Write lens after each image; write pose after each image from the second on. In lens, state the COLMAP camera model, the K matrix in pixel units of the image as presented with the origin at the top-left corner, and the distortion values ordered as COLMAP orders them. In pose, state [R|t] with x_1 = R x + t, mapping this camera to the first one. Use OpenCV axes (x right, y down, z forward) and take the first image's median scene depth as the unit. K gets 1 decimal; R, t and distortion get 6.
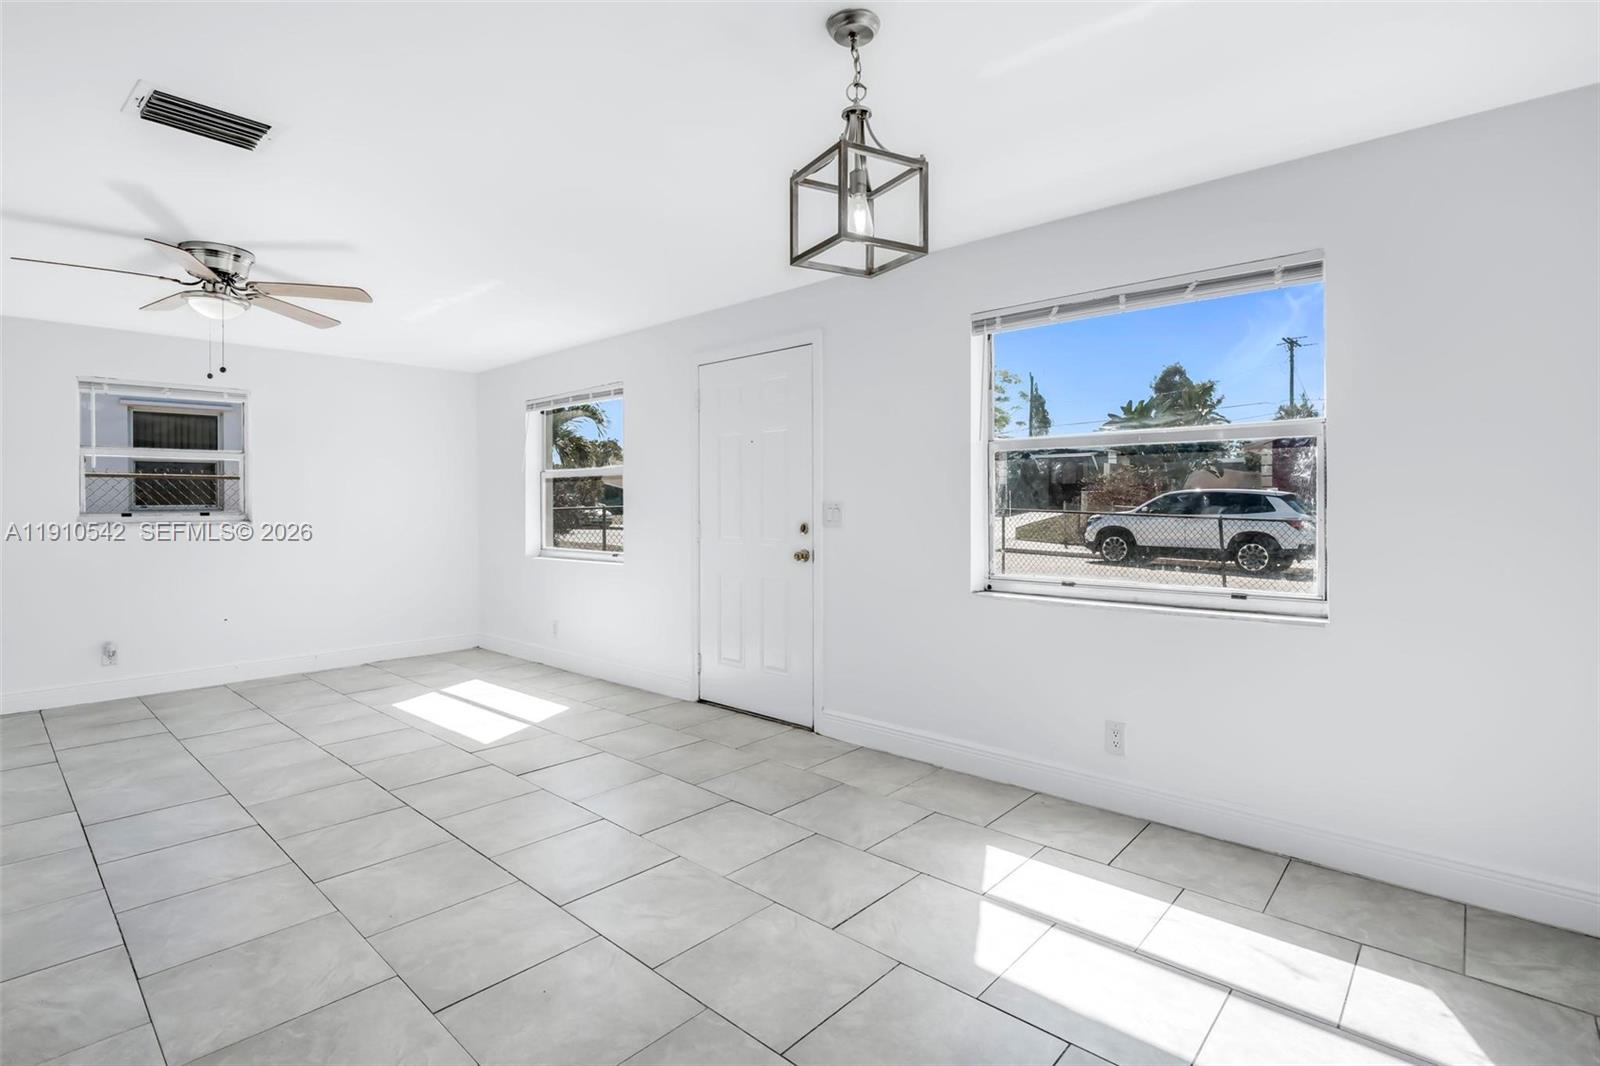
lens RADIAL K [[761.3, 0, 800.1], [0, 761.3, 509.9], [0, 0, 1]] dist [-0.023218, 0.004841]
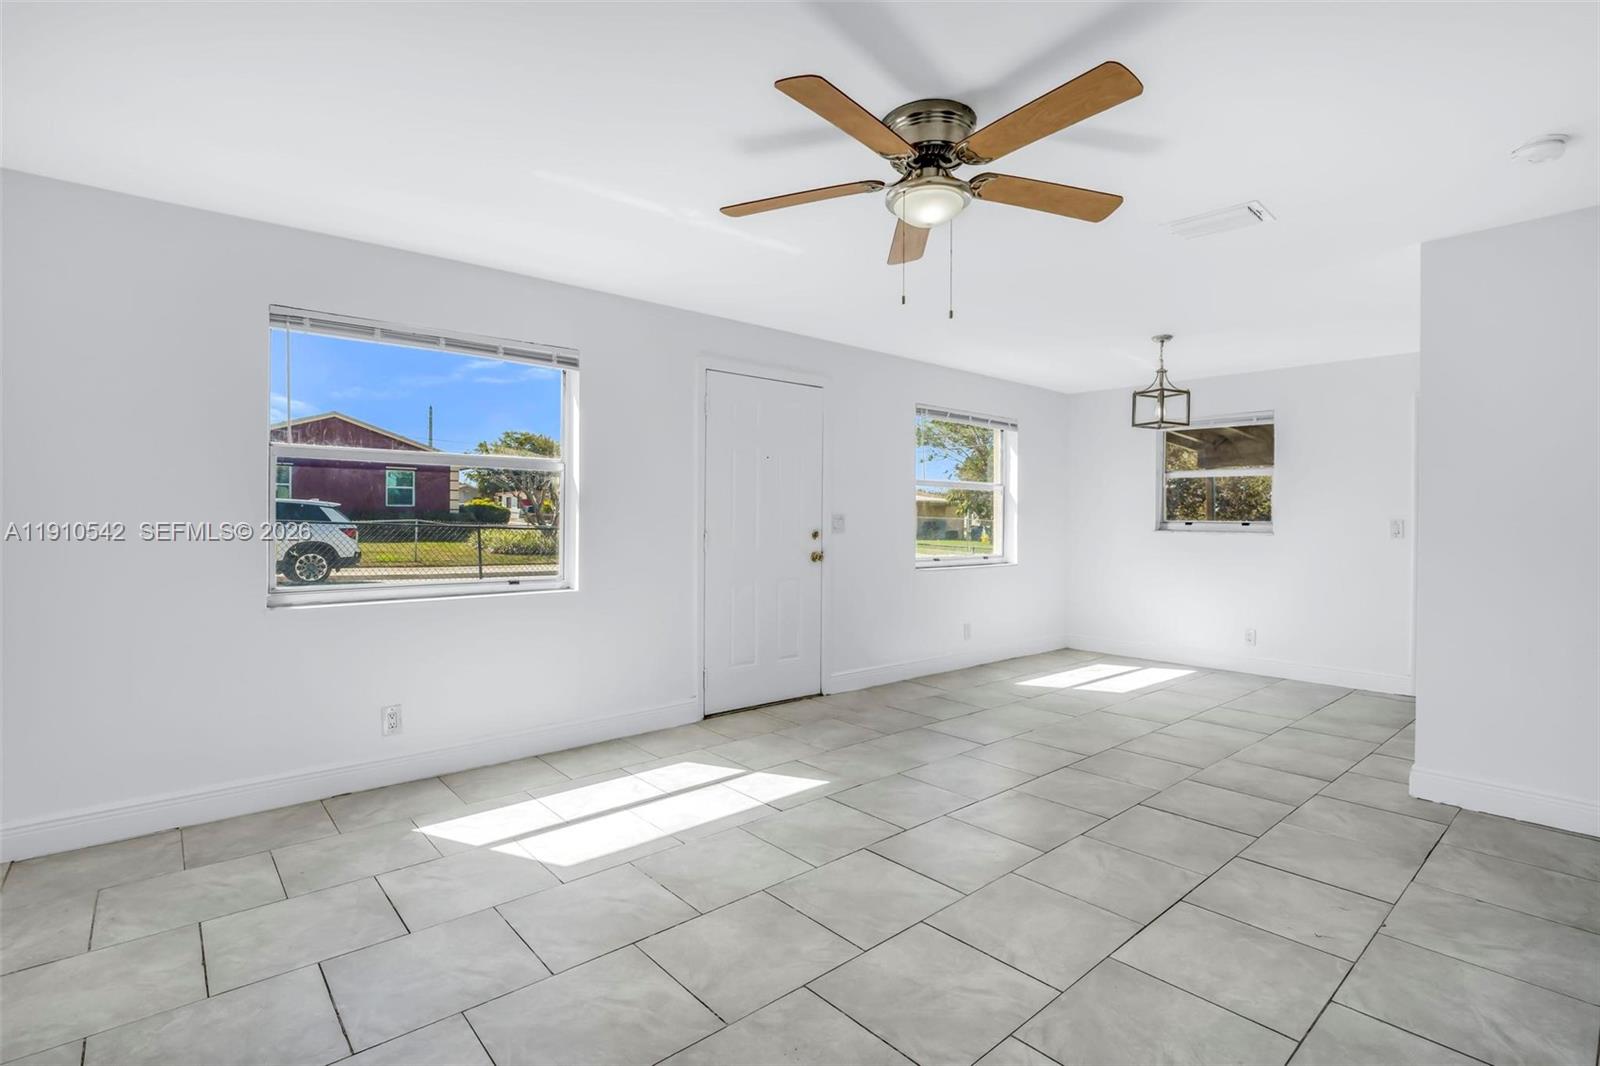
lens RADIAL K [[761.3, 0, 807.7], [0, 761.3, 522.0], [0, 0, 1]] dist [-0.023218, 0.004841]
pose [[0.117022, -0.001249, 0.993129, -1.709348], [-0.001421, 0.999998, 0.001425, 0.002154], [-0.993128, -0.001577, 0.117020, 1.208628]]
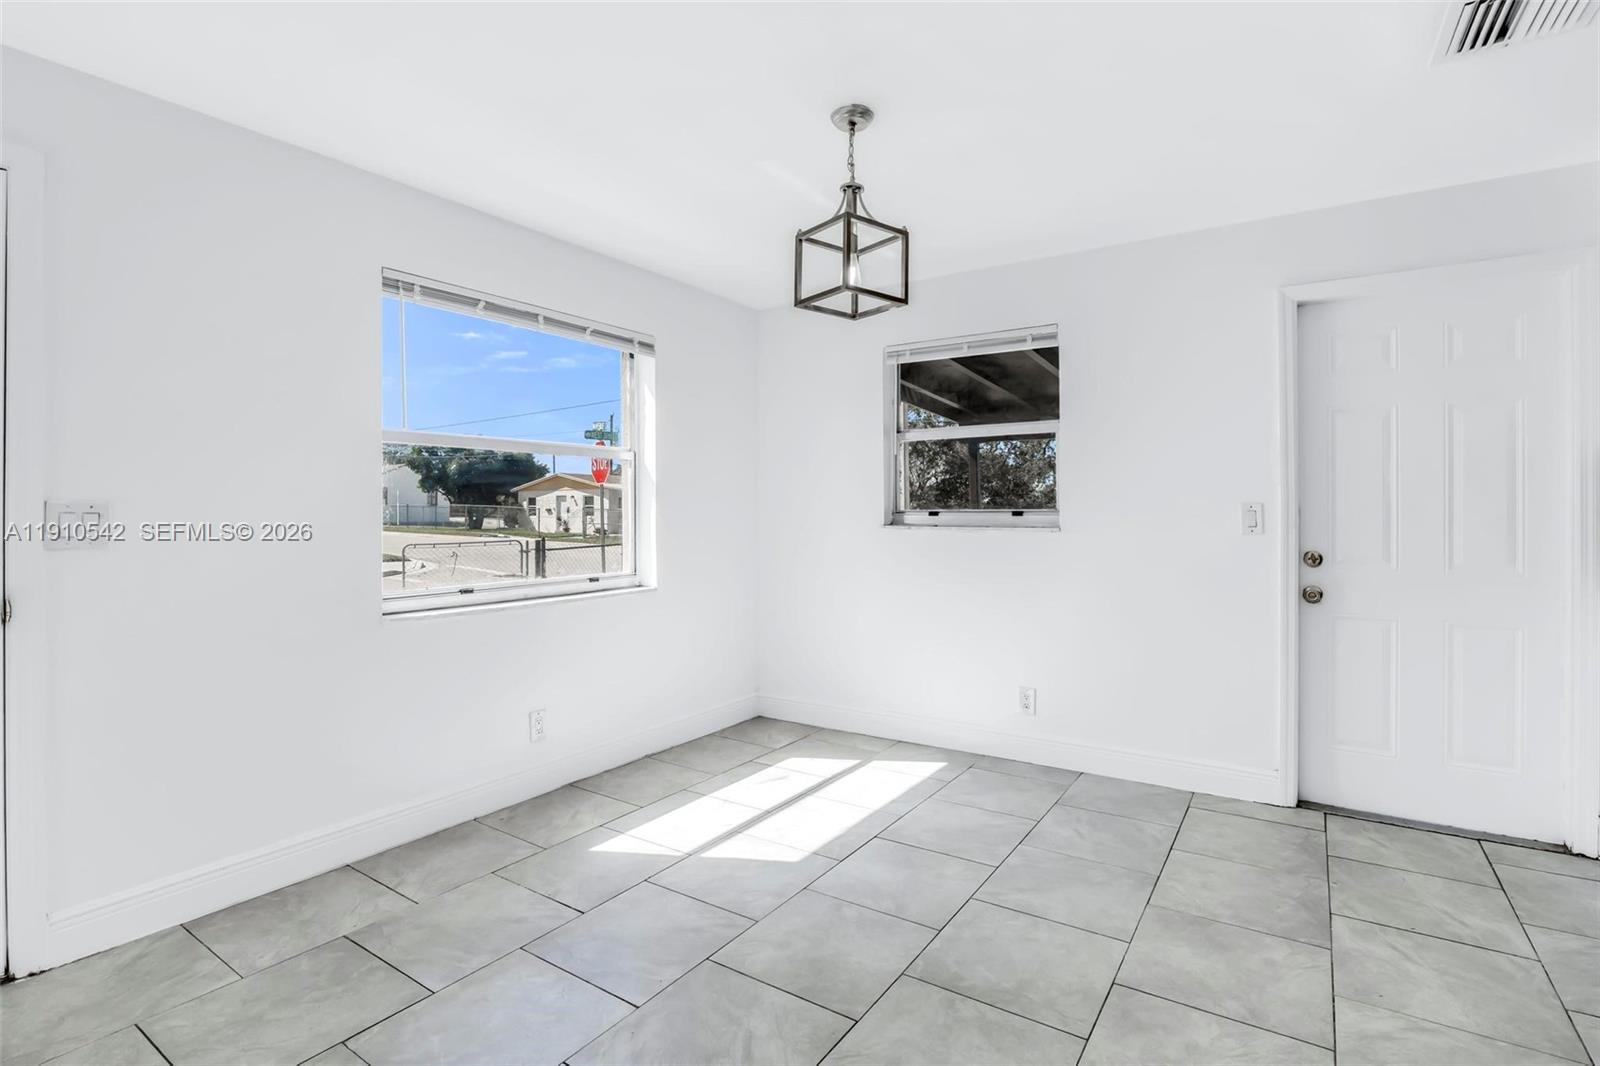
lens RADIAL K [[761.3, 0, 808.7], [0, 761.3, 506.8], [0, 0, 1]] dist [-0.023218, 0.004841]
pose [[-0.144540, 0.010131, 0.989447, -0.717084], [0.009927, 0.999912, -0.008788, 0.005092], [-0.989449, 0.008552, -0.144628, 0.787520]]
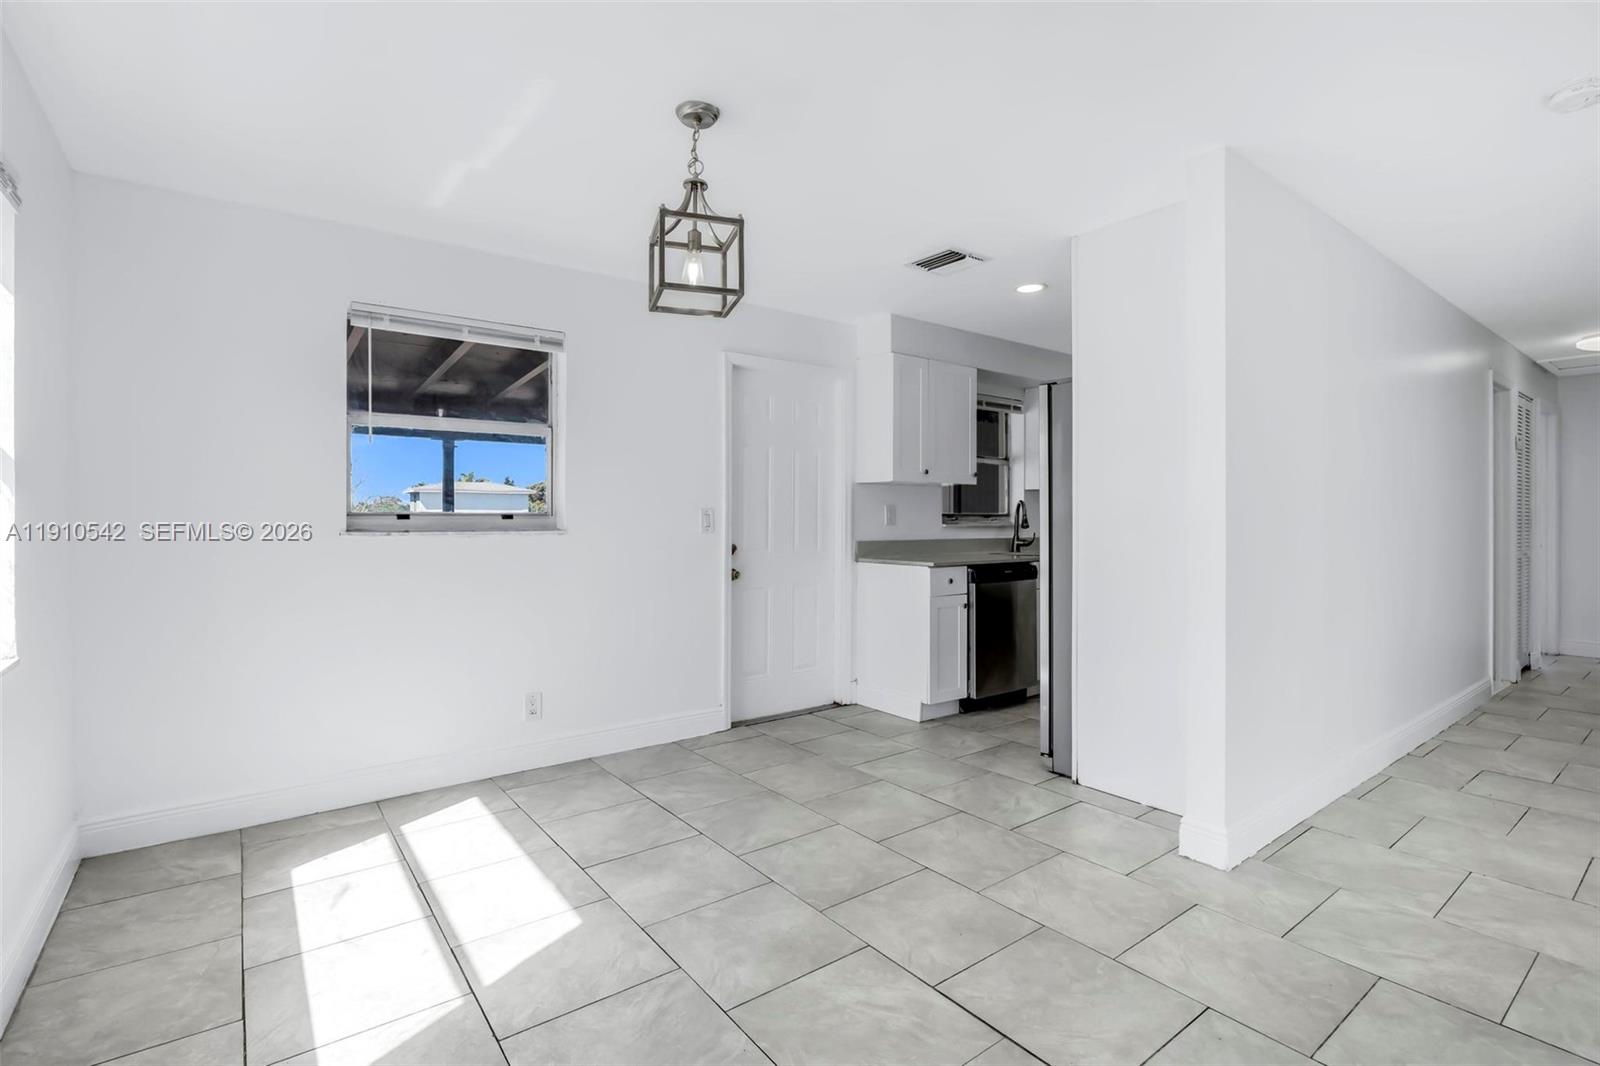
lens RADIAL K [[761.3, 0, 801.0], [0, 761.3, 519.6], [0, 0, 1]] dist [-0.023218, 0.004841]
pose [[-0.981268, 0.003422, 0.192618, -0.204656], [0.005679, 0.999922, 0.011166, 0.001704], [-0.192565, 0.012051, -0.981210, 1.364695]]
